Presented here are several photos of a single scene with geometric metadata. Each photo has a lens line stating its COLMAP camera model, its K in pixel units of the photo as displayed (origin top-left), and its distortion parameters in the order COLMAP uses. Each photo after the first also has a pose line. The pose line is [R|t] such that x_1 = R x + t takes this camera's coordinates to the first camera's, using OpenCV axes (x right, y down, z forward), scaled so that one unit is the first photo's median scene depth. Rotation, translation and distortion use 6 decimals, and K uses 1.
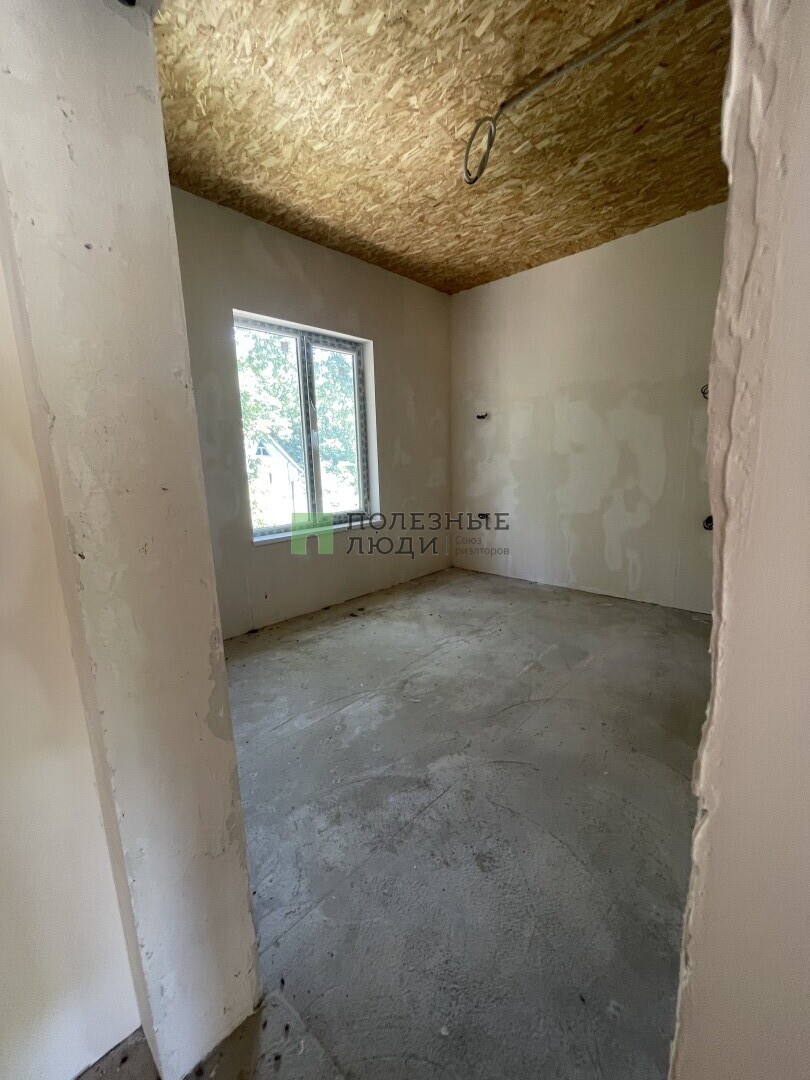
lens RADIAL K [[434.2, 0, 405.0], [0, 434.2, 540.0], [0, 0, 1]] dist [-0.001110, -0.000172]
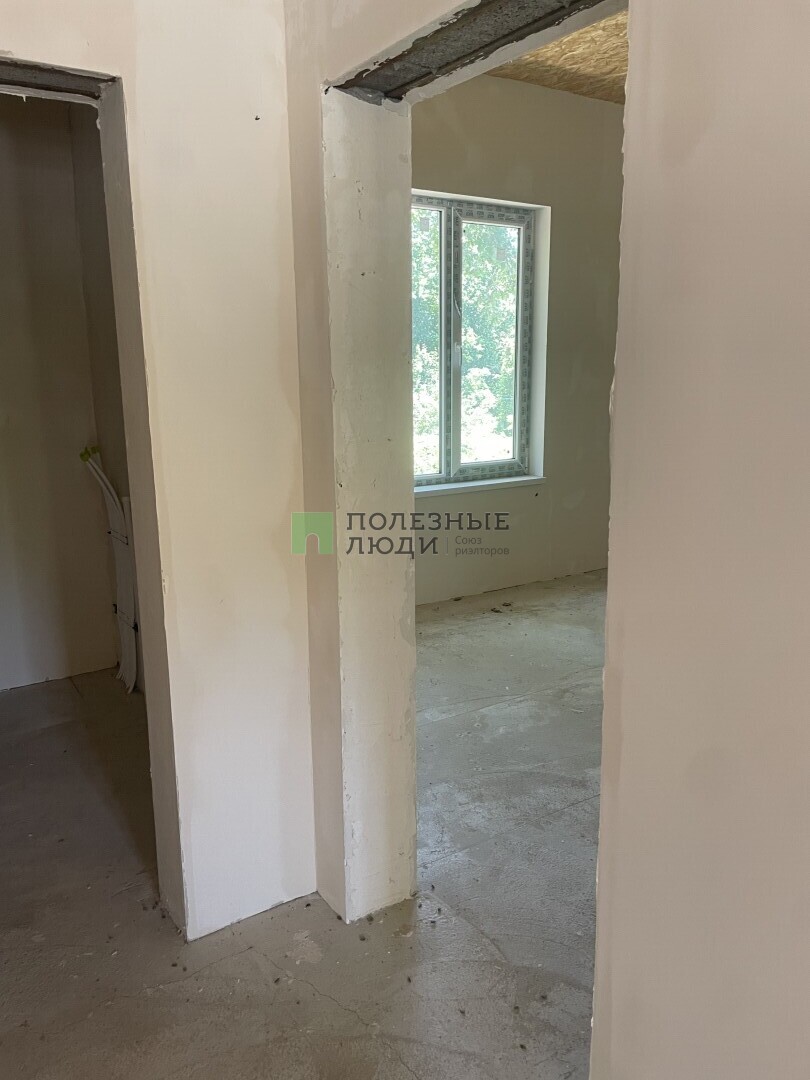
lens RADIAL K [[824.5, 0, 405.0], [0, 824.5, 540.0], [0, 0, 1]] dist [0.109256, -0.157310]
pose [[0.975334, 0.064129, -0.211213, 0.012669], [-0.058157, 0.997716, 0.034373, 0.023620], [0.212935, -0.021242, 0.976835, -0.344458]]
